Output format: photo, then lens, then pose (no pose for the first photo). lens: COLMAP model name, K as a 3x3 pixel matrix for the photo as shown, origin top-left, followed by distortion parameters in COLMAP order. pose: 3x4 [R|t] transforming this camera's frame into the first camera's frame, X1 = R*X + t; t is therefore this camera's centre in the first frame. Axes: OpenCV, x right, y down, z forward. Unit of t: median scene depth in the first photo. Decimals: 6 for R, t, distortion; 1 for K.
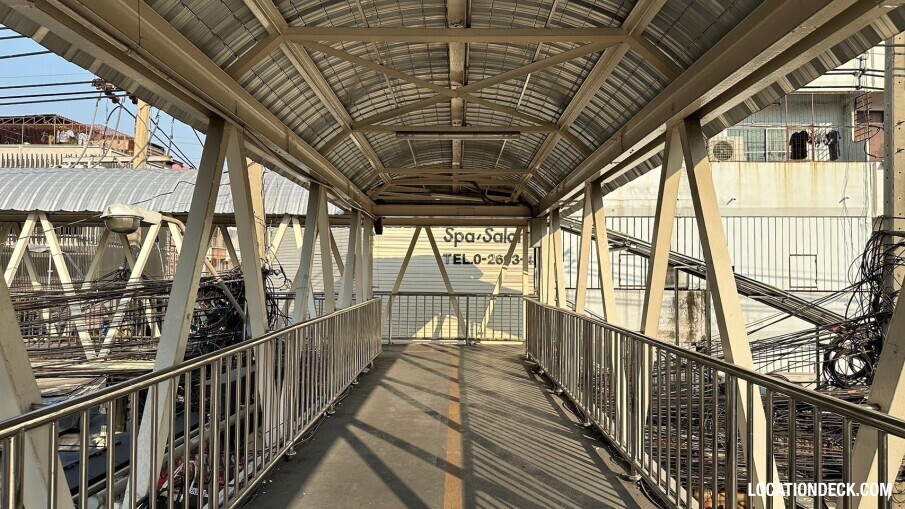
lens RADIAL K [[625.4, 0, 430.4], [0, 625.4, 263.7], [0, 0, 1]] dist [-0.087540, 0.000530]
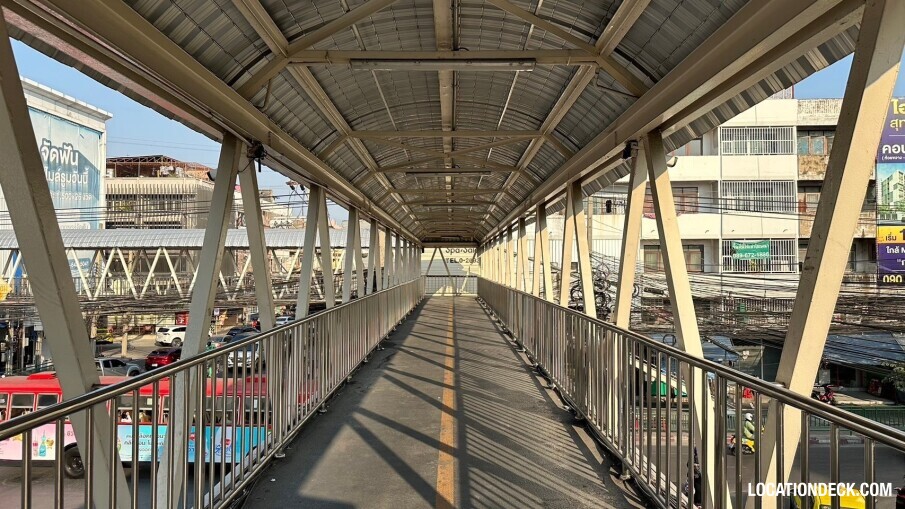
lens RADIAL K [[619.2, 0, 438.6], [0, 619.2, 253.8], [0, 0, 1]] dist [0.000227, -0.000827]
pose [[0.999711, -0.005877, 0.023330, -0.007942], [0.006076, 0.999946, -0.008461, -0.001842], [-0.023279, 0.008600, 0.999692, -0.171354]]
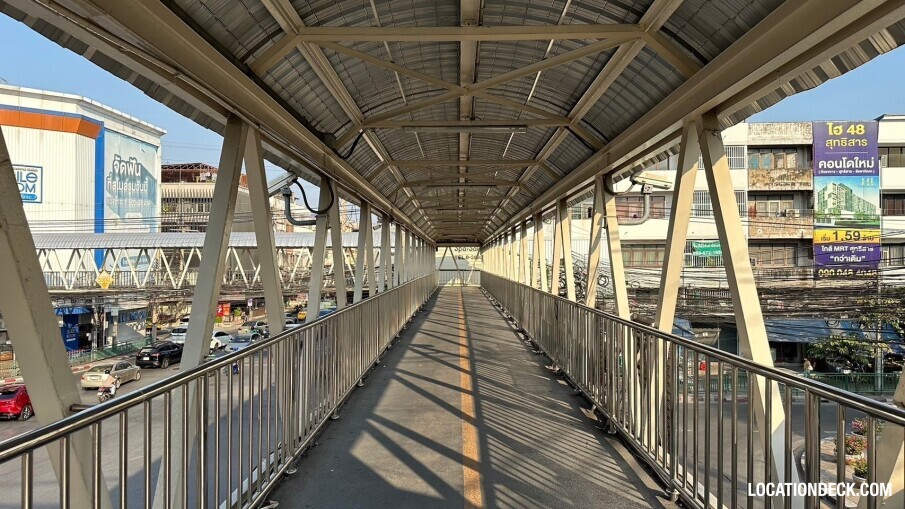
lens RADIAL K [[669.0, 0, 452.5], [0, 669.0, 254.5], [0, 0, 1]] dist [0.123123, -0.163617]
pose [[0.999871, -0.005753, 0.015003, -0.004857], [0.005860, 0.999958, -0.007091, 0.000071], [-0.014962, 0.007178, 0.999862, -0.268714]]
